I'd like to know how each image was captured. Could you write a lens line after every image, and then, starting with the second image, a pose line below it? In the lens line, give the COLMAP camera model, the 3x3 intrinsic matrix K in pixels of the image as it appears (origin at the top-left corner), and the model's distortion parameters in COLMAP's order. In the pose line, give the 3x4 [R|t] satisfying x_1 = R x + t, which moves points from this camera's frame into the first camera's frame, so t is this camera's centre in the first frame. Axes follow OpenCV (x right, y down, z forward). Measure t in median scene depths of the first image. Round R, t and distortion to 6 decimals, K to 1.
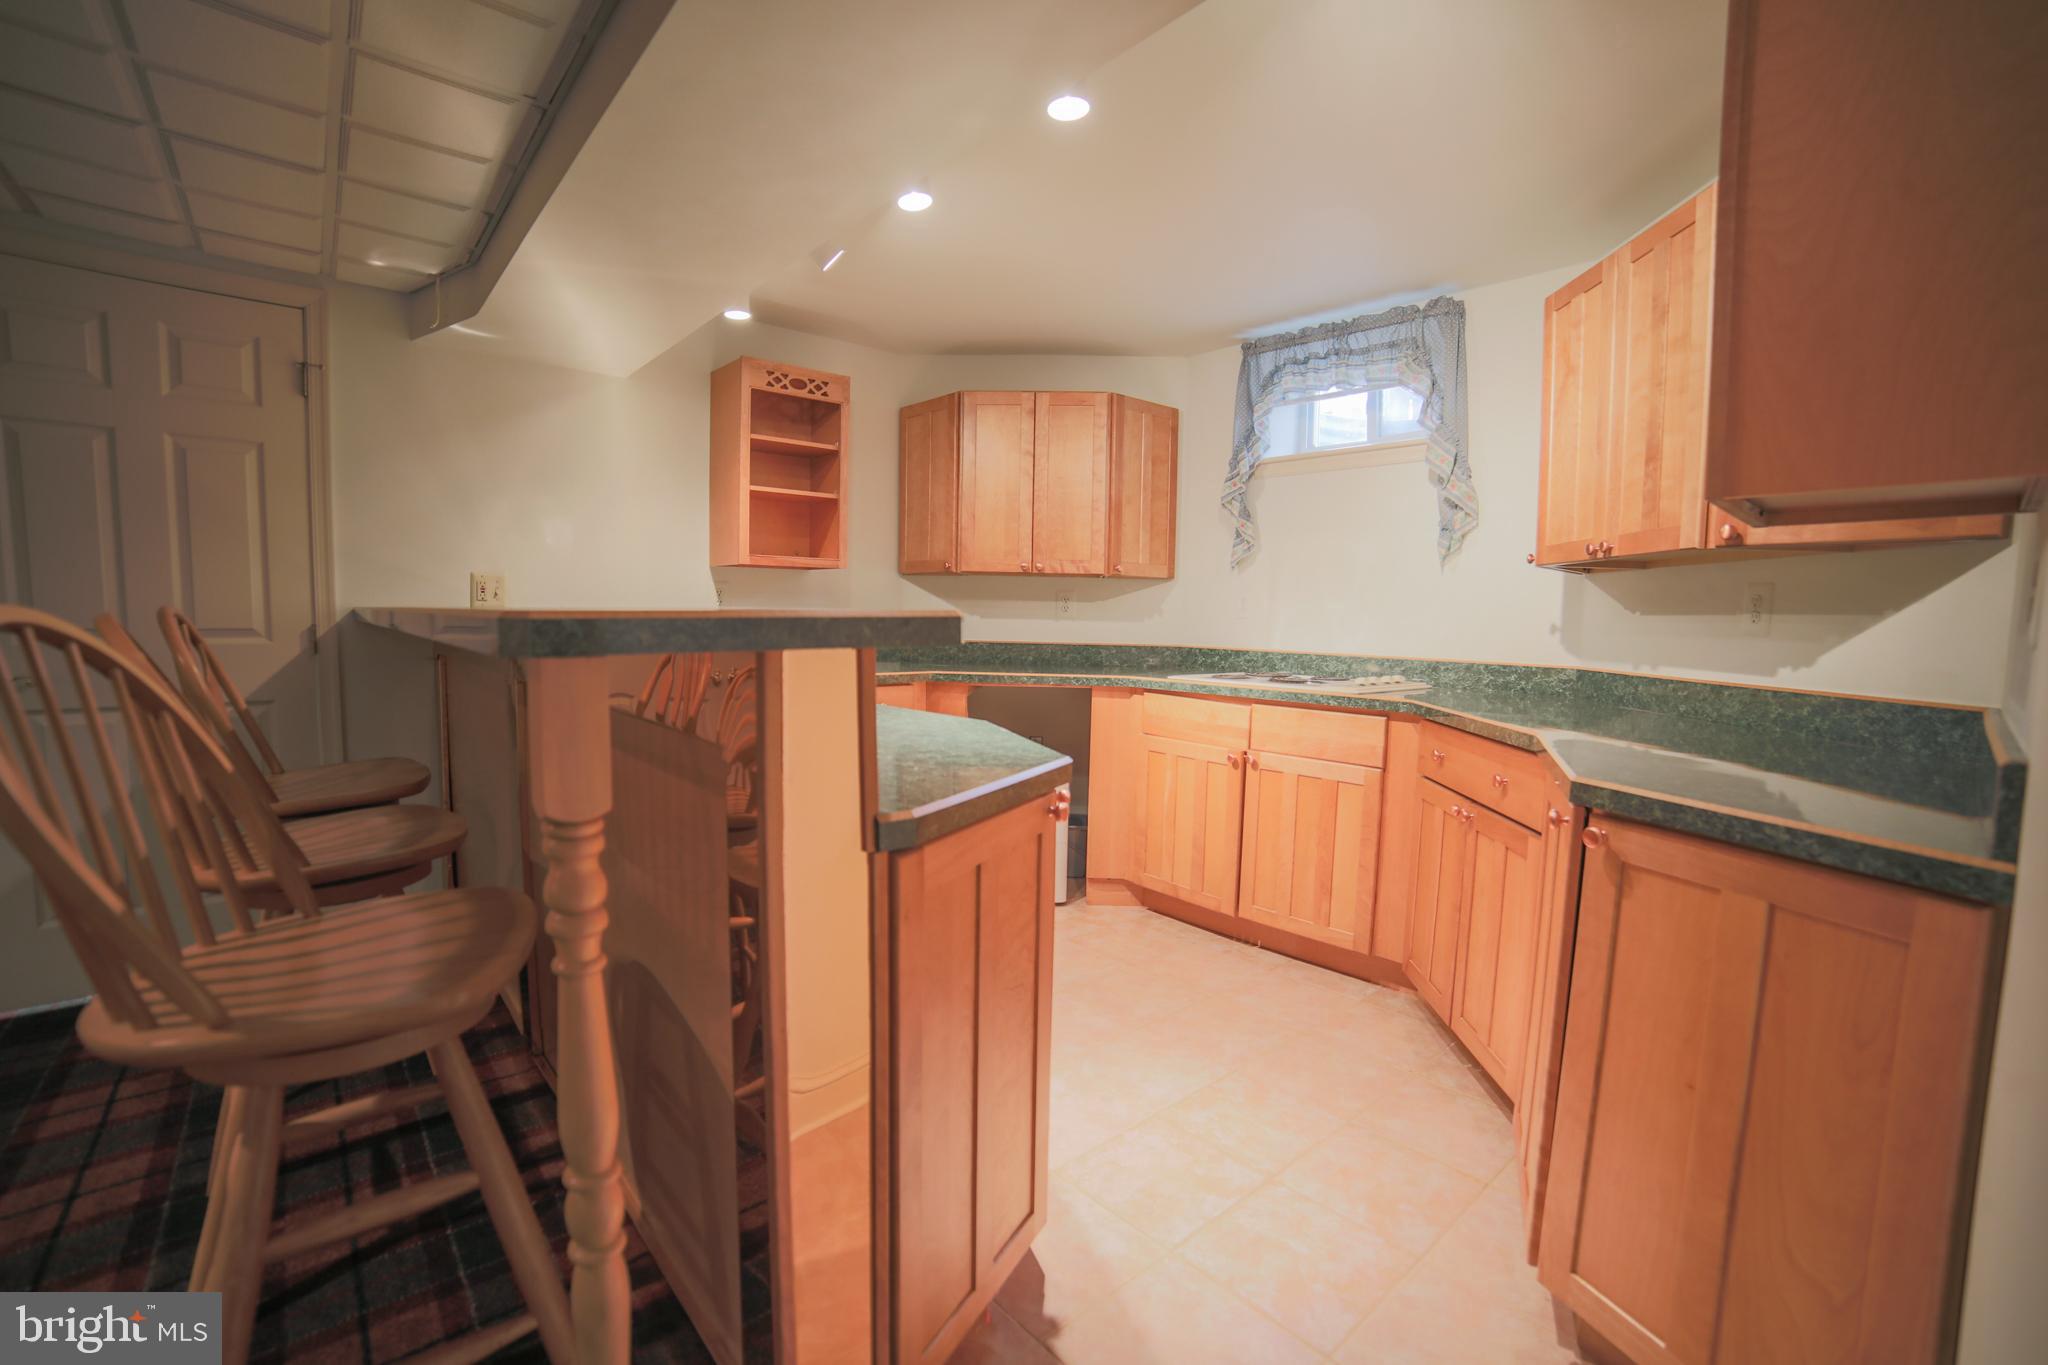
lens RADIAL K [[844.2, 0, 1019.5], [0, 844.2, 684.2], [0, 0, 1]] dist [-0.065176, 0.005375]
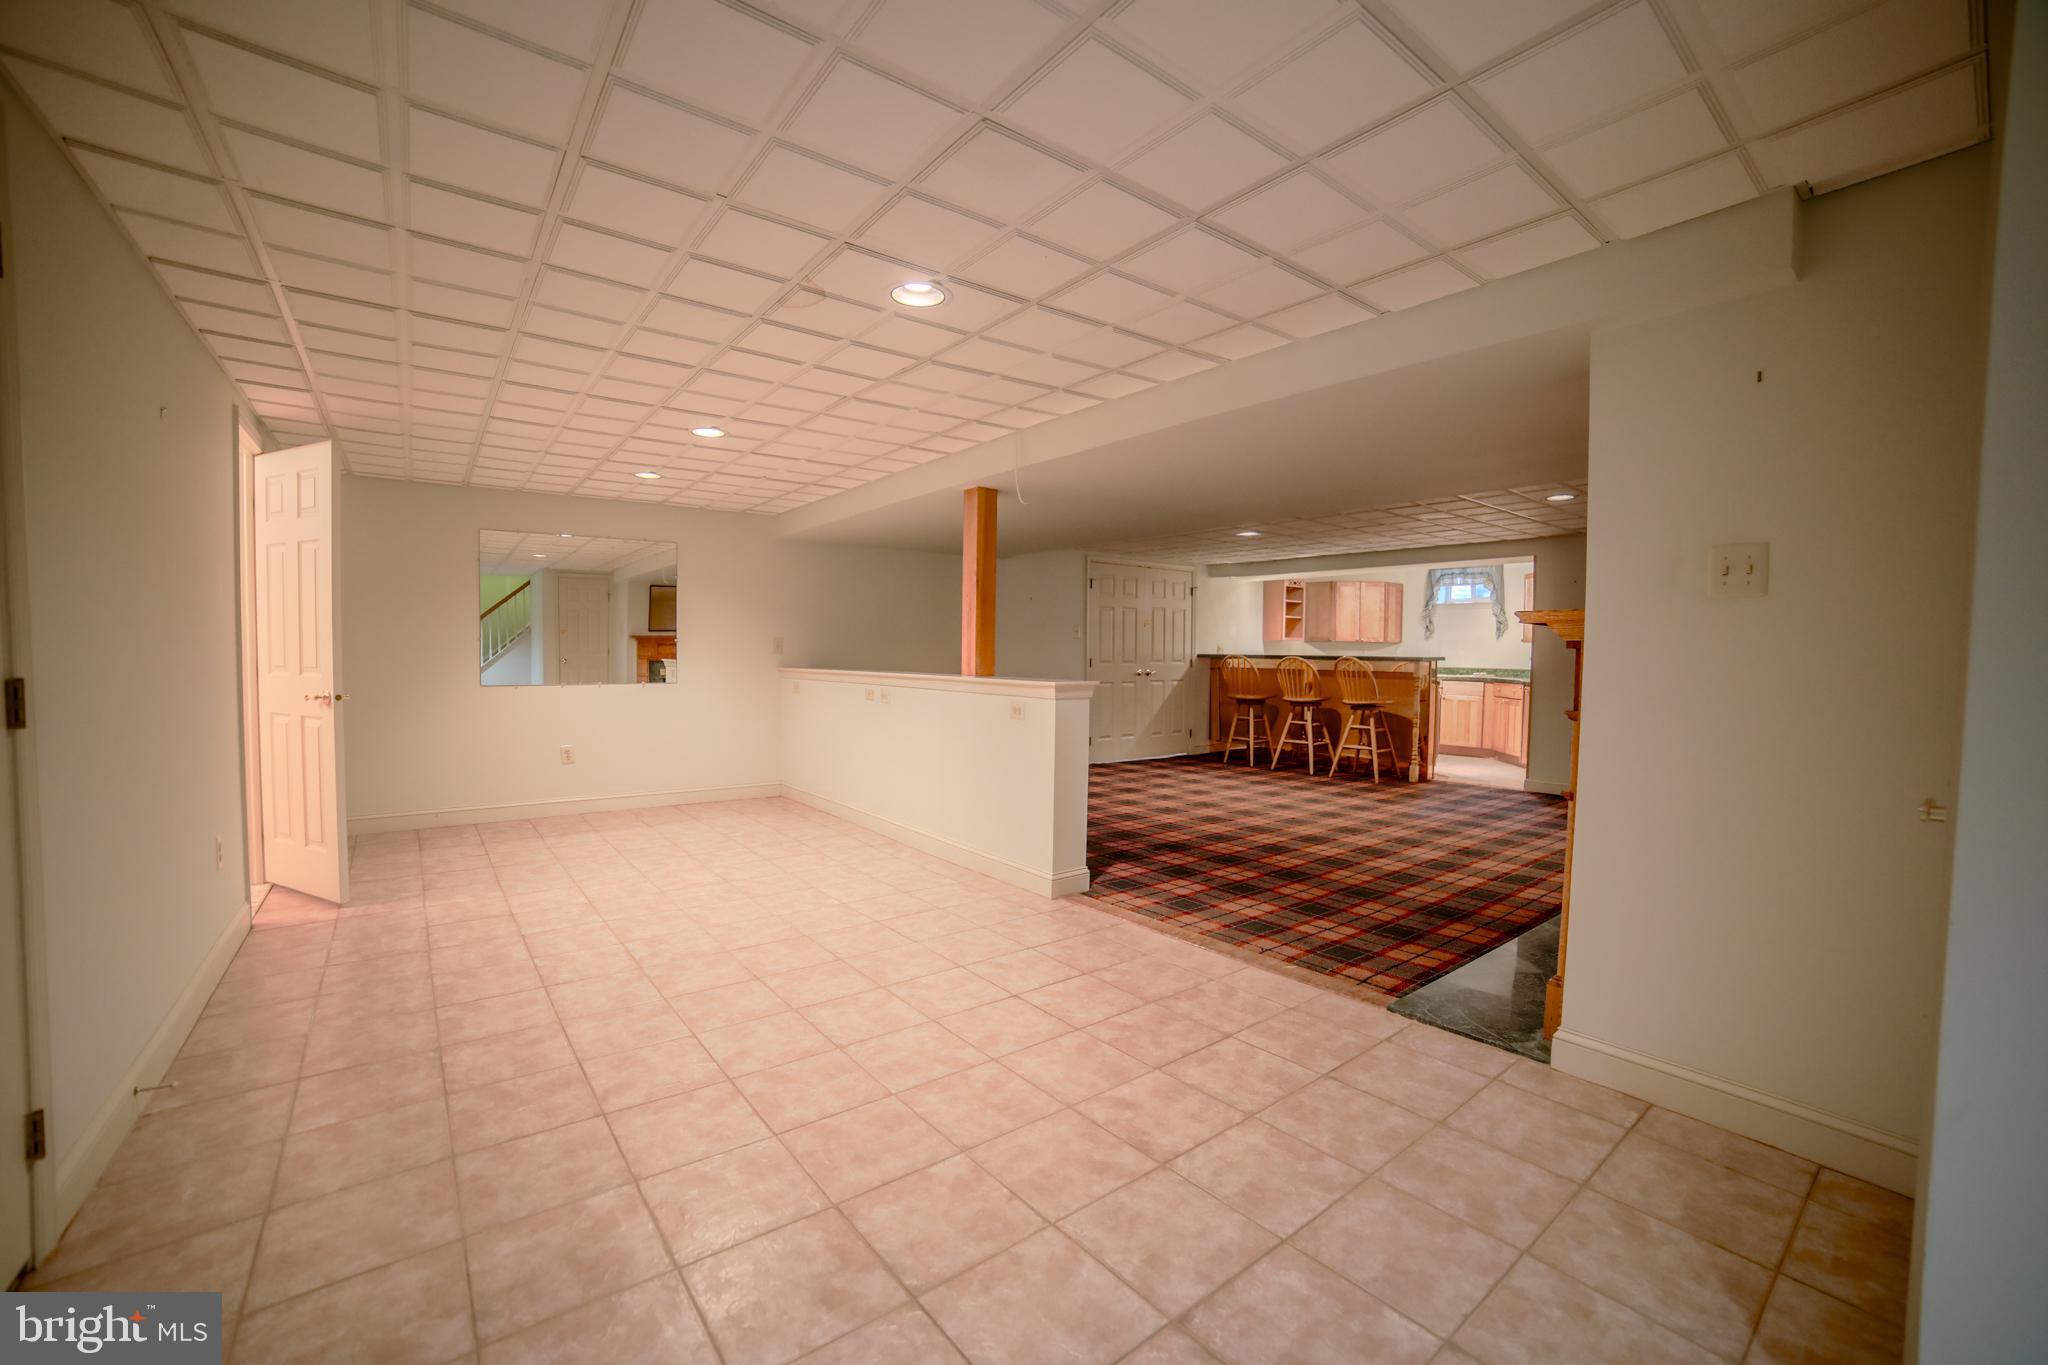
lens RADIAL K [[844.2, 0, 1029.5], [0, 844.2, 688.8], [0, 0, 1]] dist [-0.065176, 0.005375]
pose [[0.999425, -0.004476, -0.033615, -1.212056], [0.003099, 0.999159, -0.040896, 0.174543], [0.033769, 0.040768, 0.998598, -2.289723]]
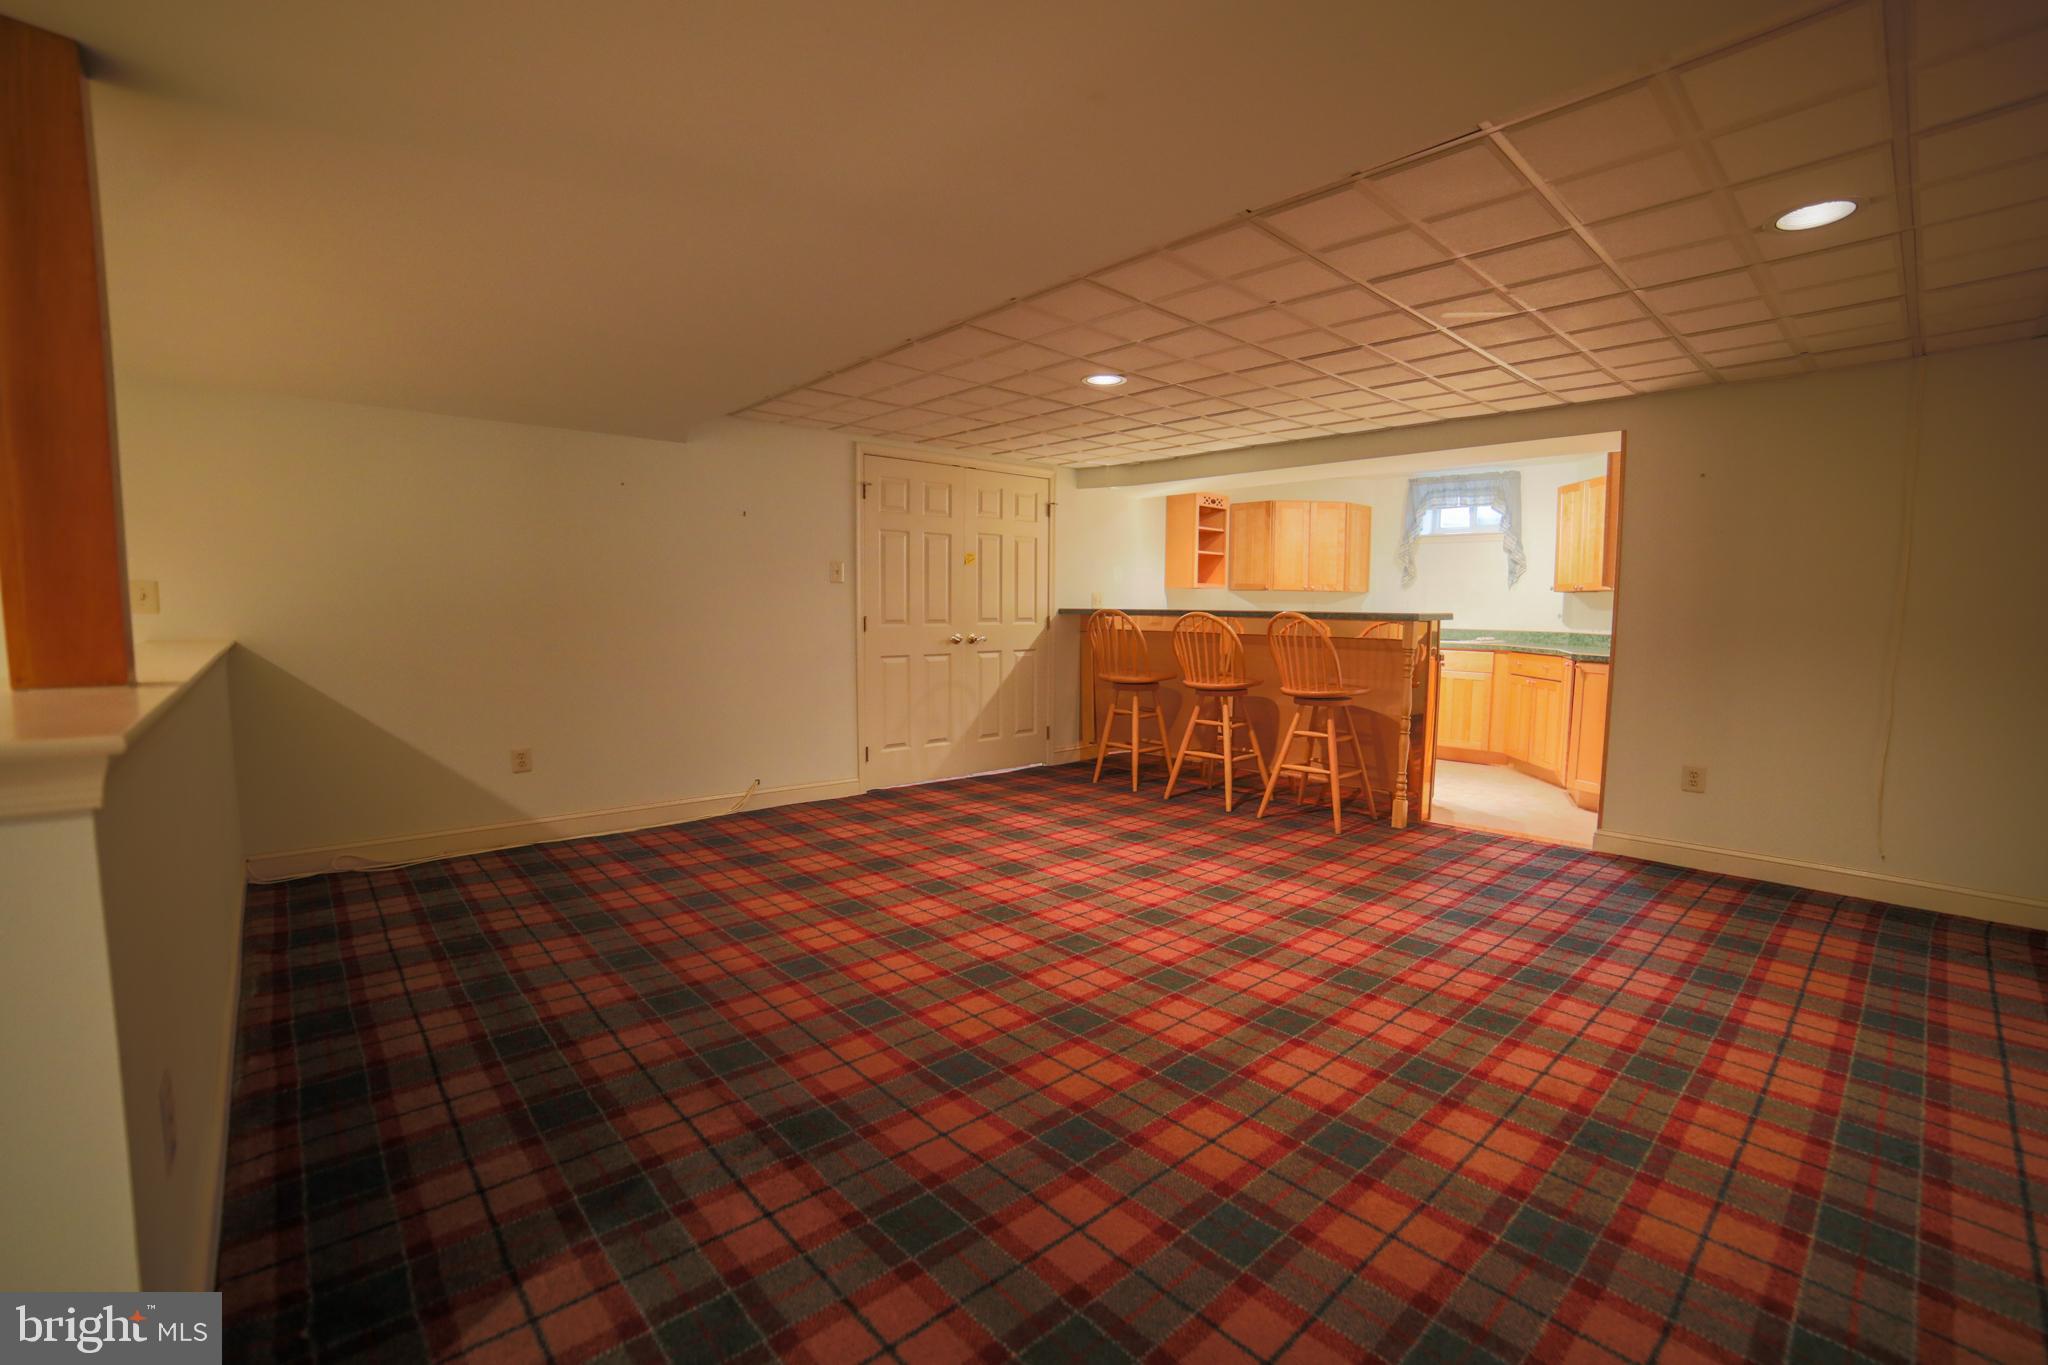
lens RADIAL K [[844.2, 0, 1029.3], [0, 844.2, 678.7], [0, 0, 1]] dist [-0.065176, 0.005375]
pose [[0.999659, -0.009603, 0.024267, -0.815926], [0.009603, 0.999954, 0.000130, 0.085797], [-0.024267, 0.000103, 0.999706, -1.158982]]
